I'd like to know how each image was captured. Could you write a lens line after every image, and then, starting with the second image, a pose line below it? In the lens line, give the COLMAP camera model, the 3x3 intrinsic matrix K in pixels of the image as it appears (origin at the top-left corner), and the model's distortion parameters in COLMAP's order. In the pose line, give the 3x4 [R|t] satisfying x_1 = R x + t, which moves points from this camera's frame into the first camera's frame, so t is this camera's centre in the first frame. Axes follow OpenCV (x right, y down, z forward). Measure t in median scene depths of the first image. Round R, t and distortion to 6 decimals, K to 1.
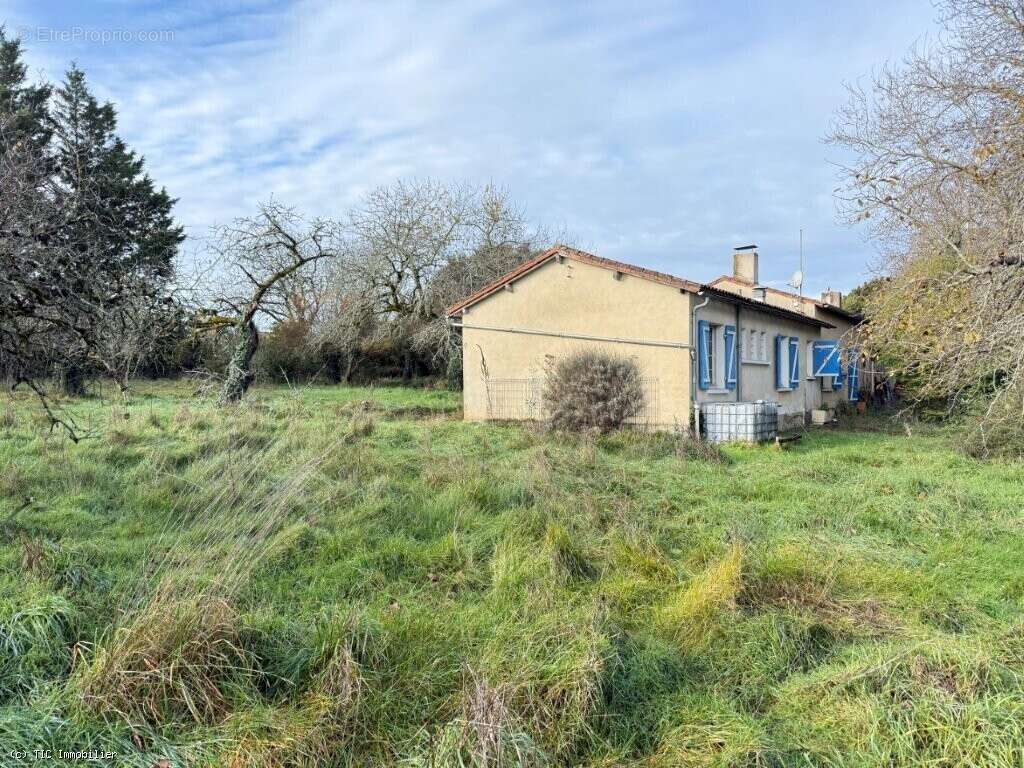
lens RADIAL K [[722.2, 0, 527.2], [0, 722.2, 406.1], [0, 0, 1]] dist [0.048488, 0.000072]
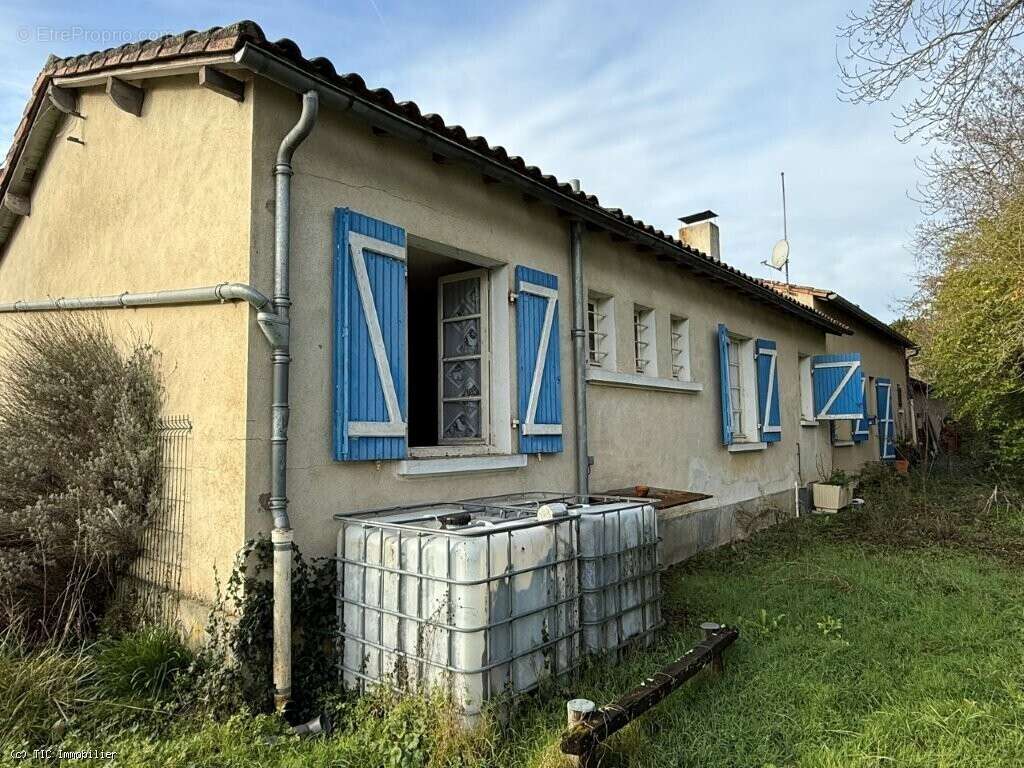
lens RADIAL K [[663.2, 0, 512.0], [0, 663.2, 384.0], [0, 0, 1]] dist [-0.001941, 0.001325]
pose [[0.996756, -0.012164, -0.079558, 0.231545], [0.003847, 0.994583, -0.103874, -0.018900], [0.080390, 0.103231, 0.991403, 0.544750]]
